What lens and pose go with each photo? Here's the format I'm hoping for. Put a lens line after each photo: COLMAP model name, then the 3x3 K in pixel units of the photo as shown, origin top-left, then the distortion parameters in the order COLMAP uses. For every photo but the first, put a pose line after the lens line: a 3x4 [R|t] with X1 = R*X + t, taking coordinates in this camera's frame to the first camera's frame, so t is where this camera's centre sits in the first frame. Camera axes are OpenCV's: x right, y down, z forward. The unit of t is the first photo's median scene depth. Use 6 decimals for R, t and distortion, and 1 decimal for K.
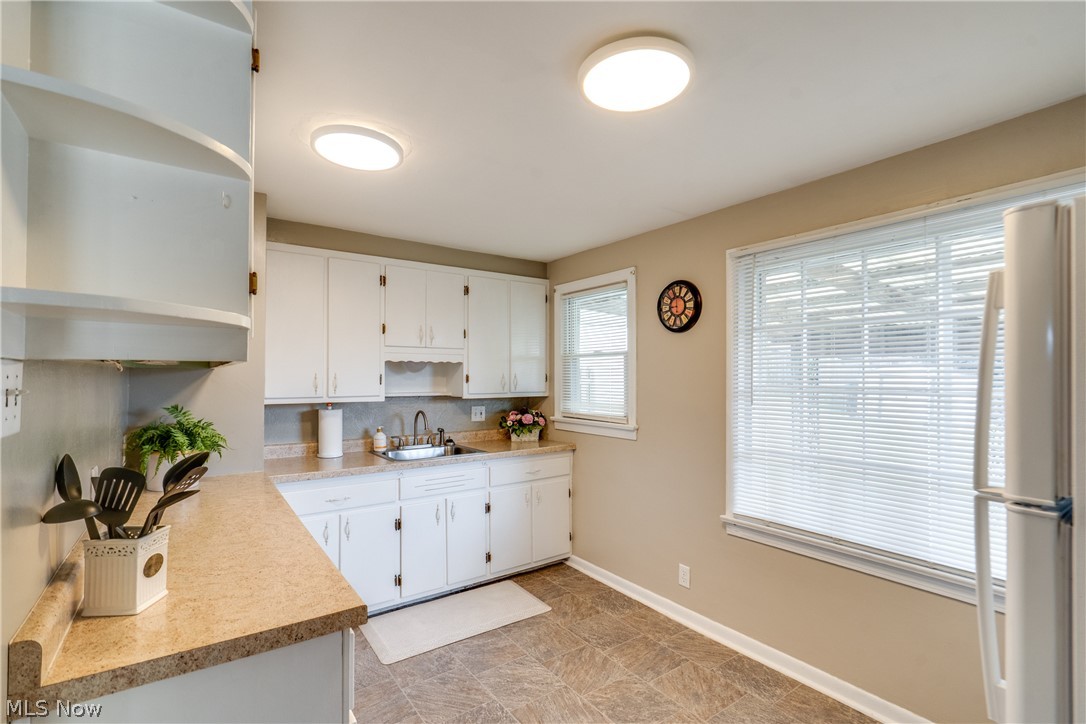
lens RADIAL K [[500.1, 0, 541.3], [0, 500.1, 365.7], [0, 0, 1]] dist [-0.003265, 0.000306]
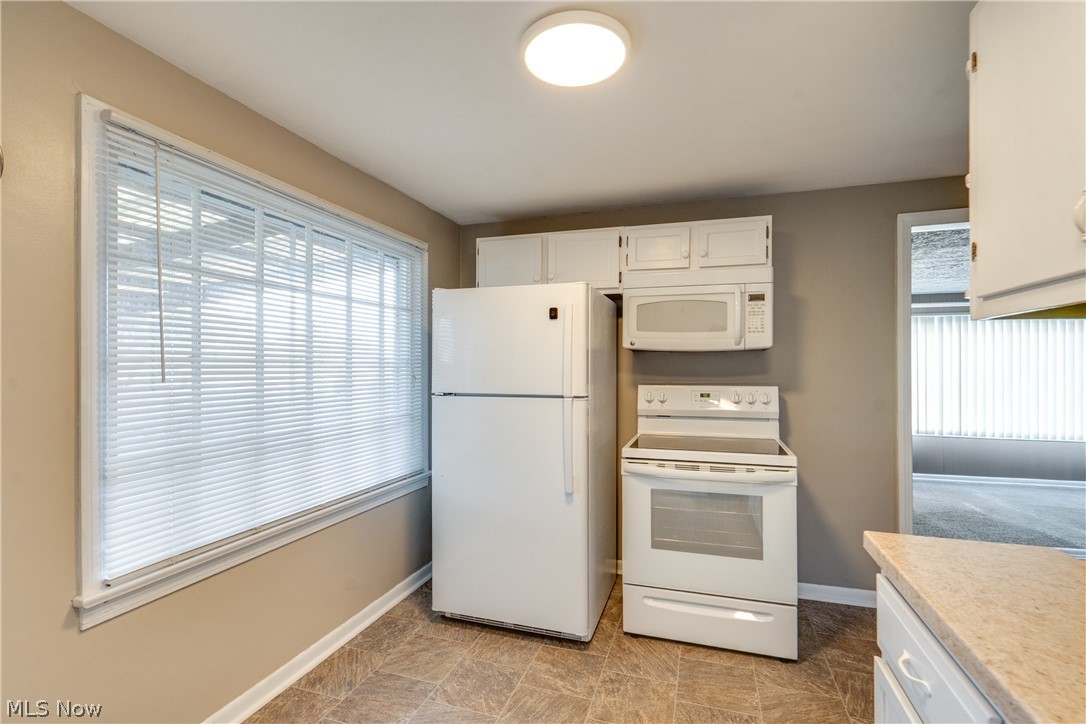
lens RADIAL K [[500.1, 0, 541.3], [0, 500.1, 365.7], [0, 0, 1]] dist [-0.003265, 0.000306]
pose [[-0.587479, 0.002881, 0.809235, -0.797091], [-0.012181, 0.999849, -0.012402, 0.067656], [-0.809148, -0.017143, -0.587355, 1.587877]]
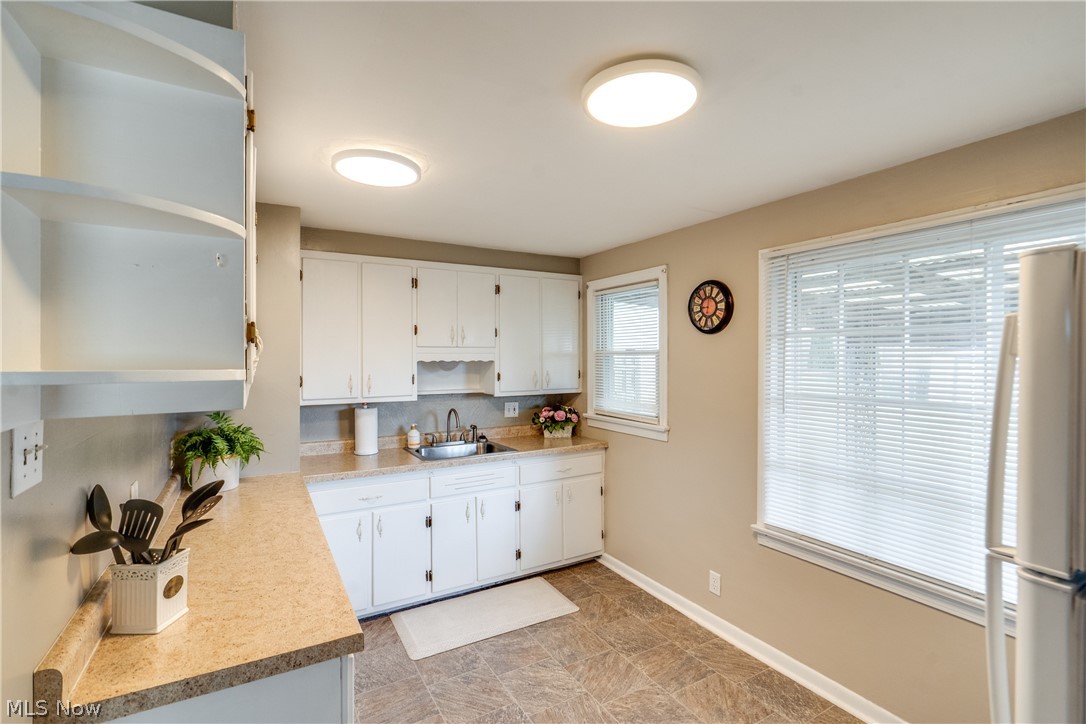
lens RADIAL K [[502.4, 0, 544.2], [0, 502.4, 354.0], [0, 0, 1]] dist [-0.001085, -0.000101]
pose [[0.995614, 0.000414, -0.093556, 0.054461], [0.001162, 0.999858, 0.016788, -0.052838], [0.093550, -0.016824, 0.995472, -0.001566]]
